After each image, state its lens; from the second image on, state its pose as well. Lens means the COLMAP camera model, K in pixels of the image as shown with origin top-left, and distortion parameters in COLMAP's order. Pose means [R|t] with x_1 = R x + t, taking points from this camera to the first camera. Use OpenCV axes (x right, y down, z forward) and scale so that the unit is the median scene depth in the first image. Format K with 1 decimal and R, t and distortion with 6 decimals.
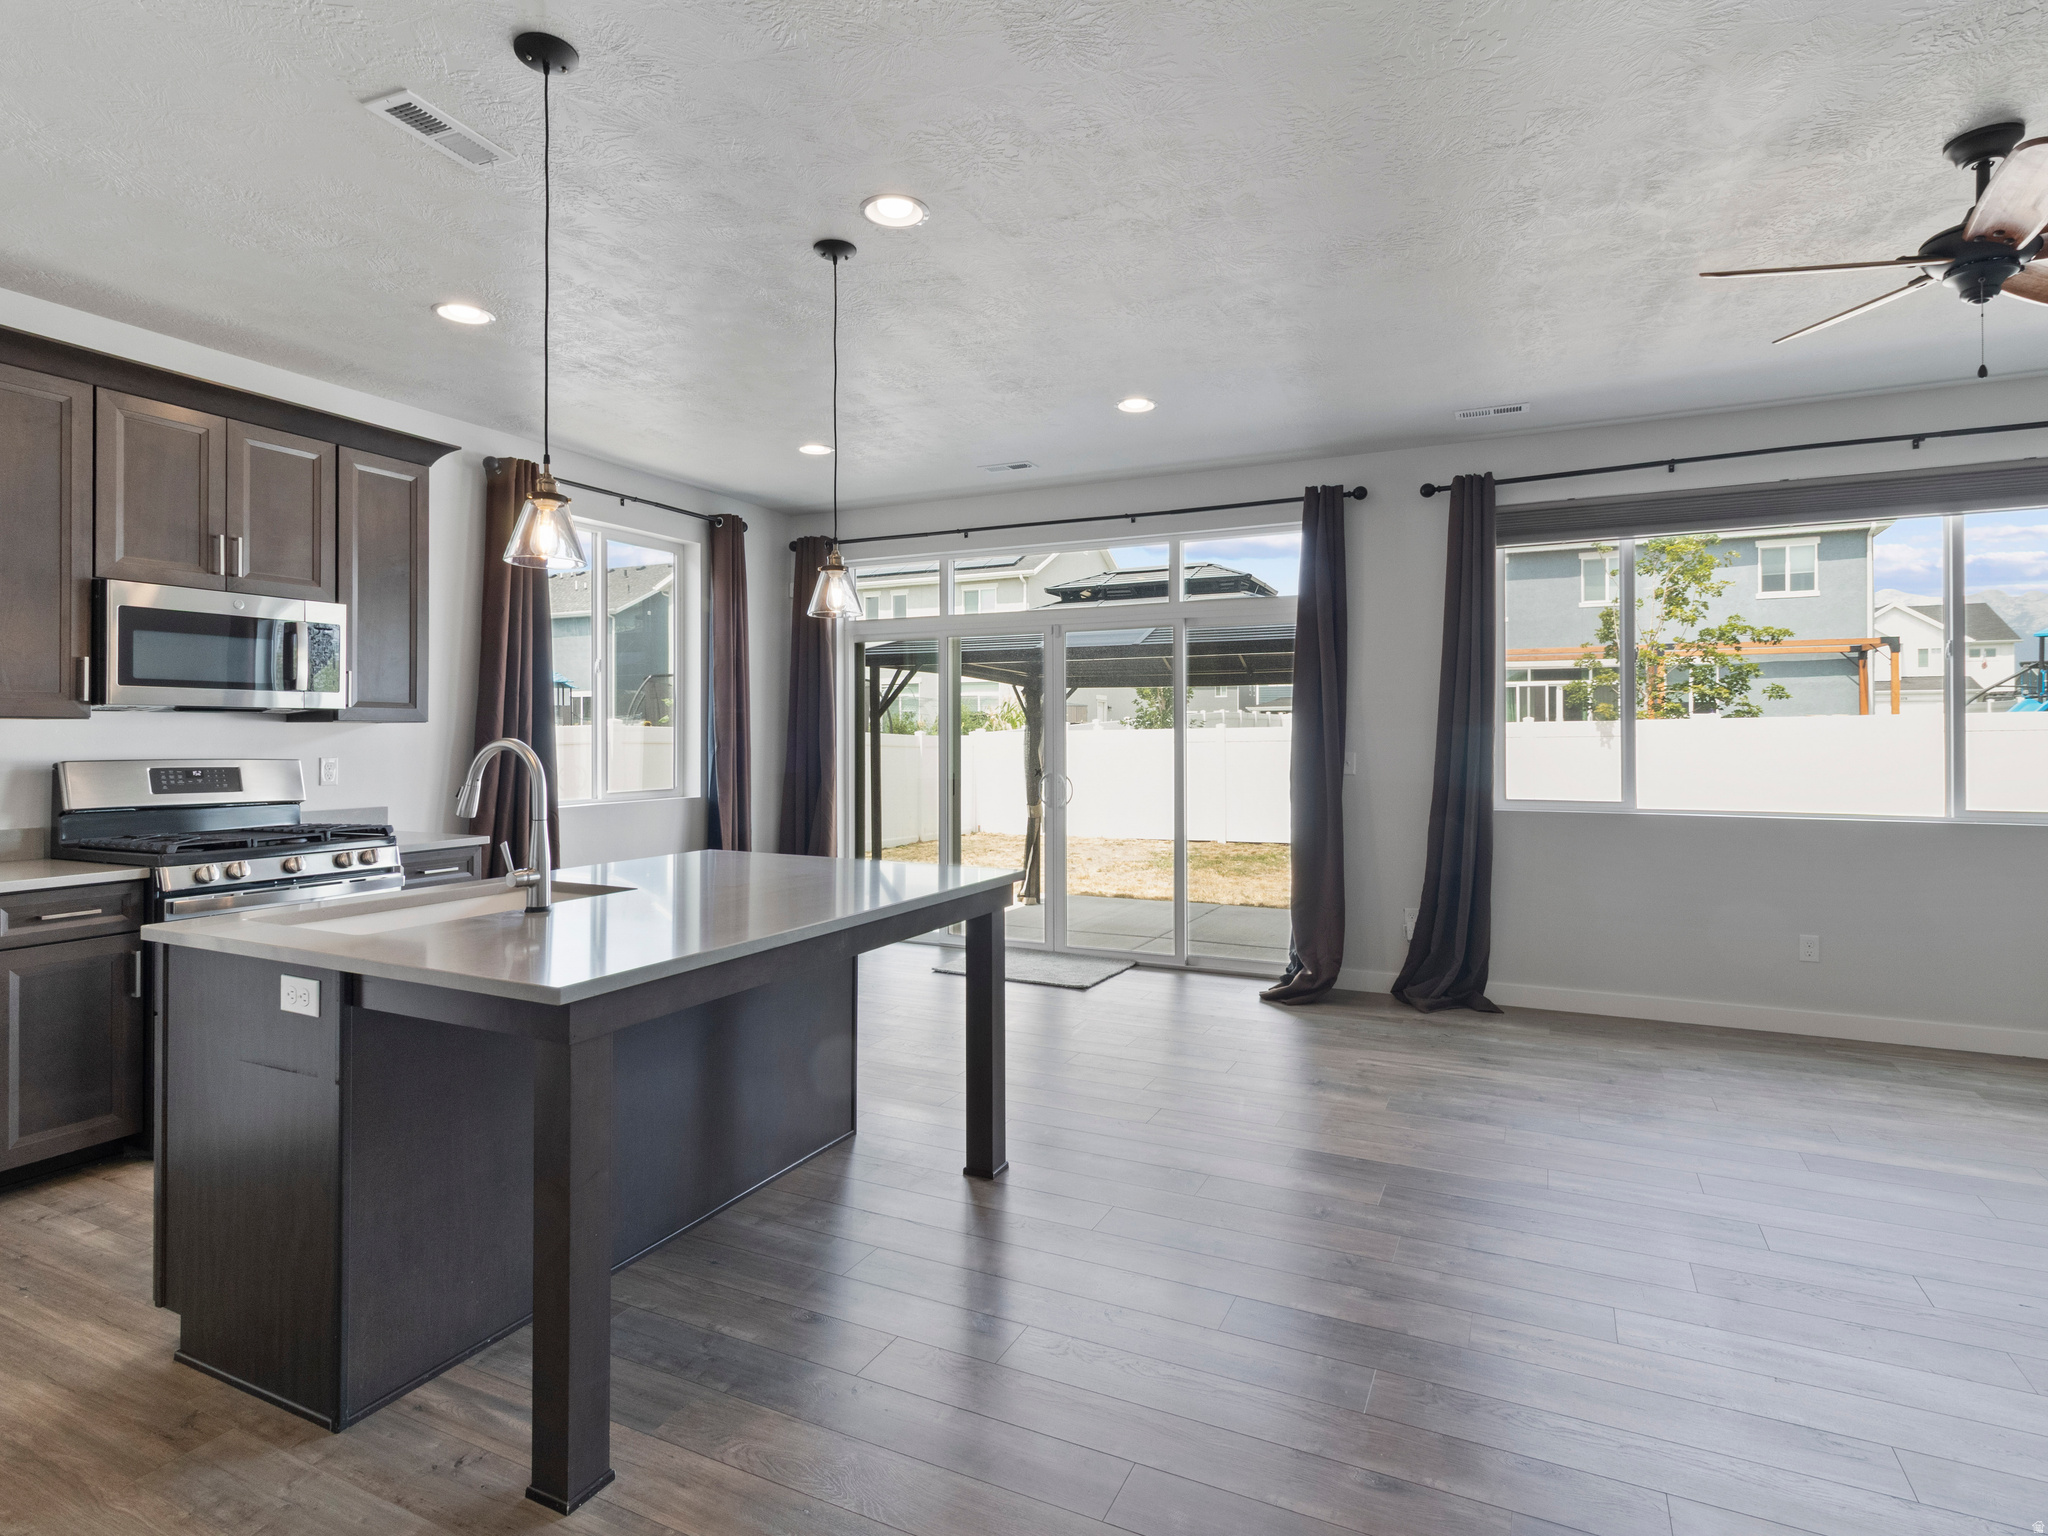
lens RADIAL K [[1077.2, 0, 1024.1], [0, 1077.2, 723.7], [0, 0, 1]] dist [0.001529, 0.000065]
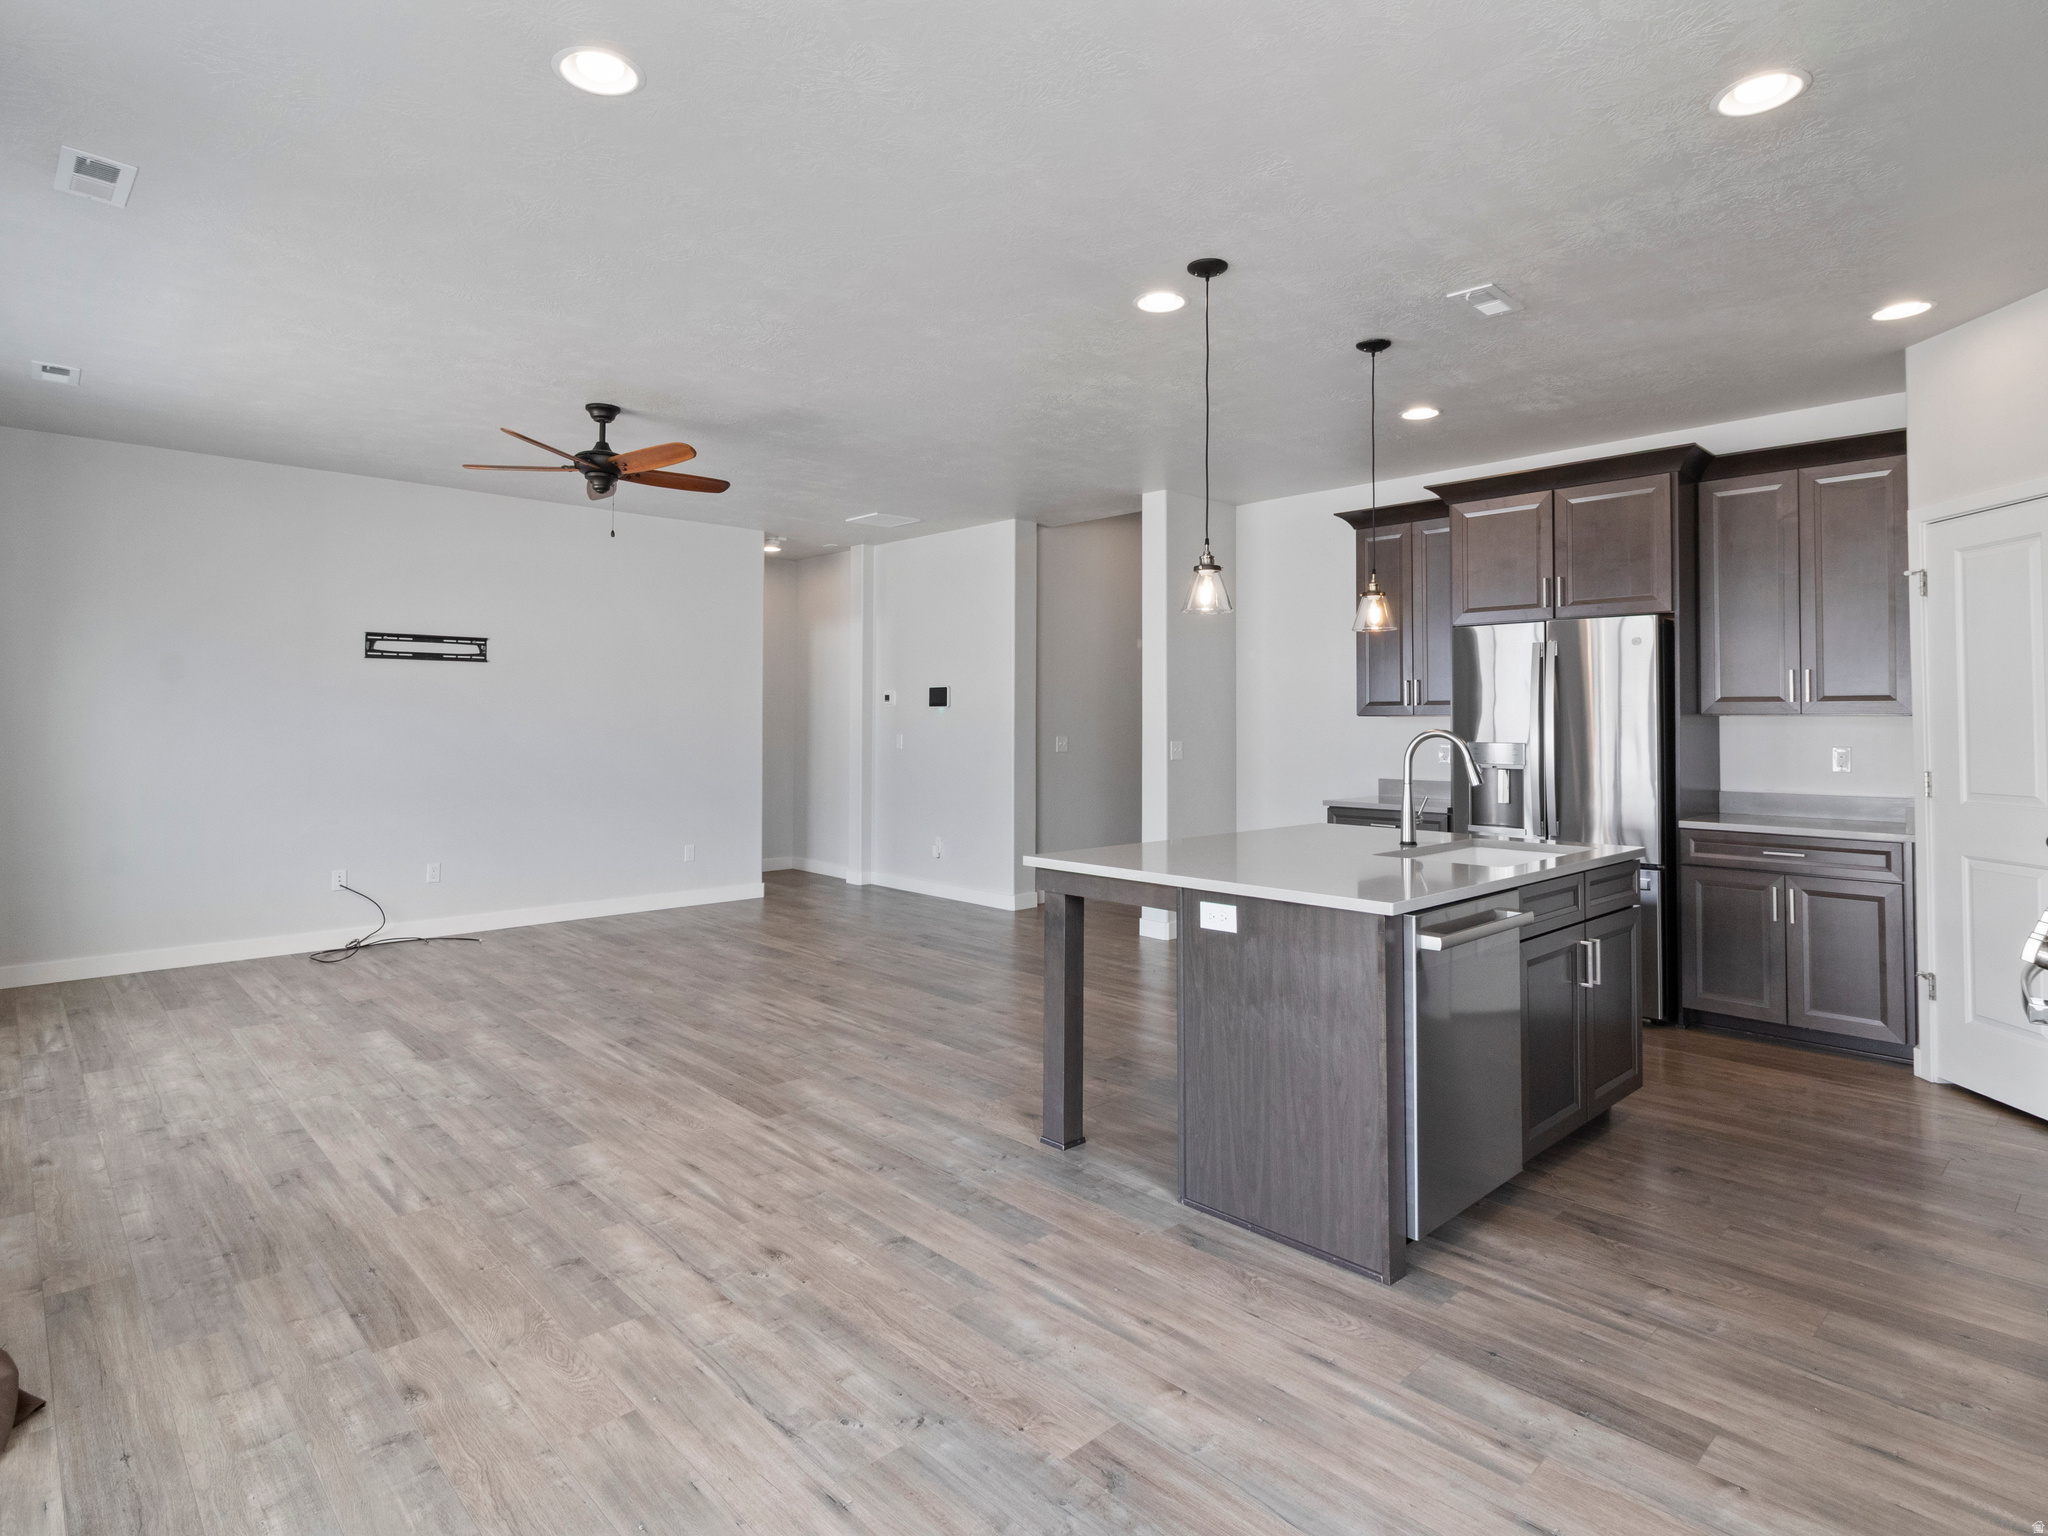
lens RADIAL K [[1104.3, 0, 1020.4], [0, 1104.3, 688.8], [0, 0, 1]] dist [0.002442, 0.000906]
pose [[-0.934822, 0.006475, 0.355057, -0.297118], [-0.007578, 0.999242, -0.038174, 0.012233], [-0.355035, -0.038377, -0.934065, 1.587637]]
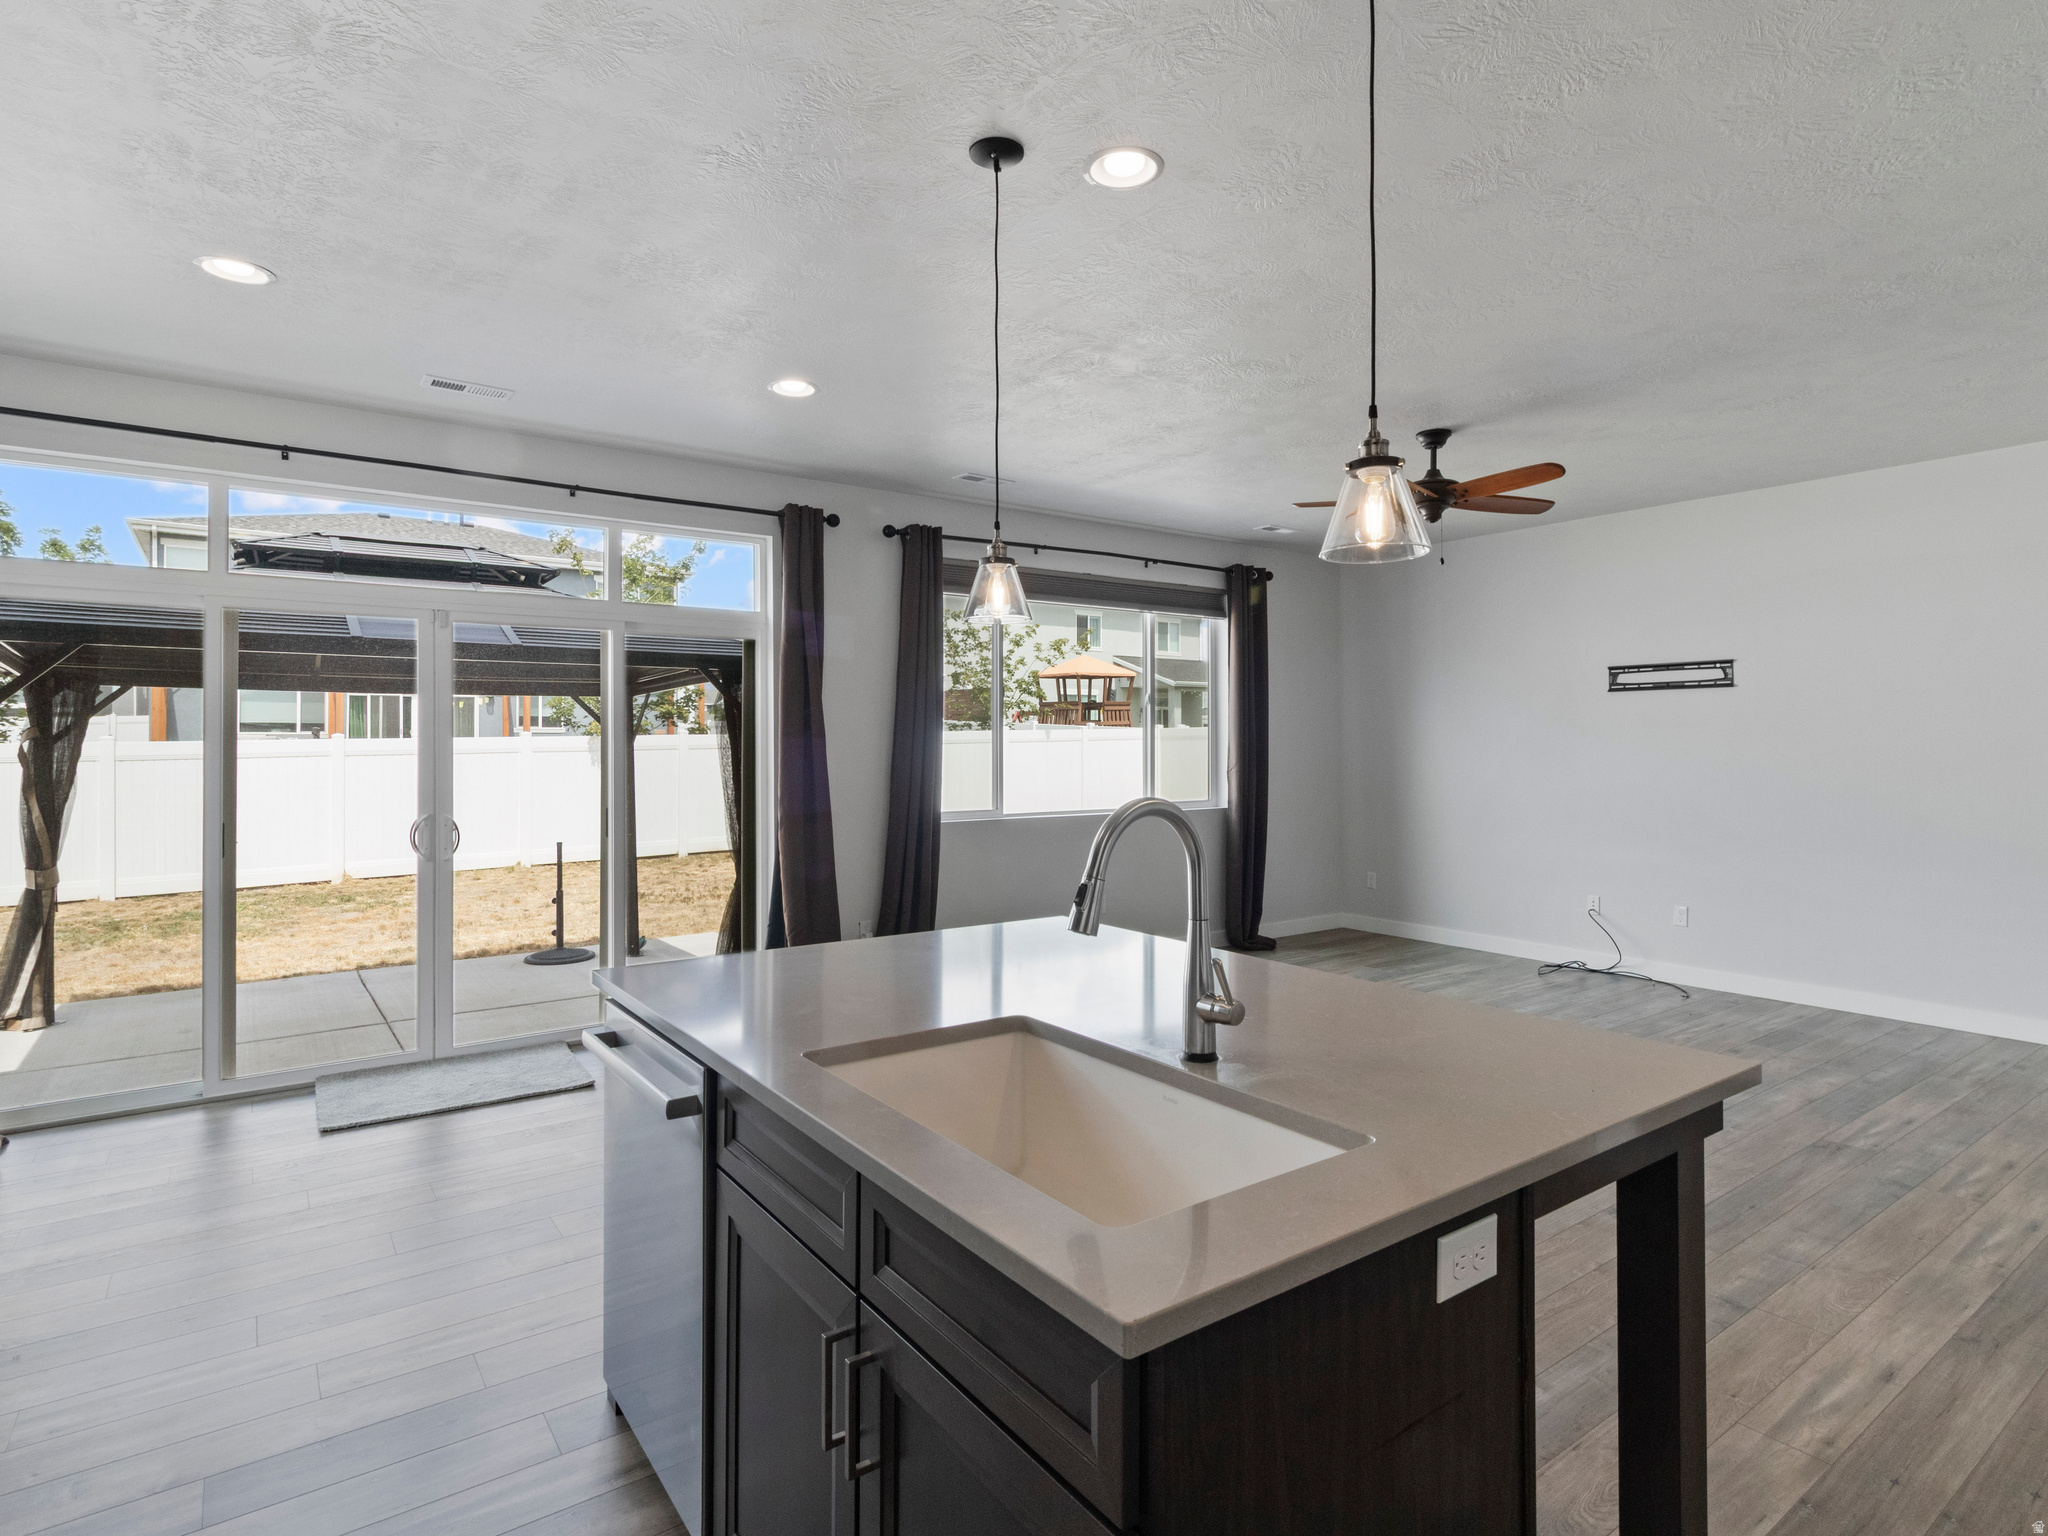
lens RADIAL K [[1085.2, 0, 1026.5], [0, 1085.2, 708.1], [0, 0, 1]] dist [-0.001067, -0.002088]
pose [[0.466950, 0.030719, 0.883750, -0.663317], [-0.005491, 0.999478, -0.031840, -0.006045], [-0.884267, 0.010015, 0.466875, 0.472080]]
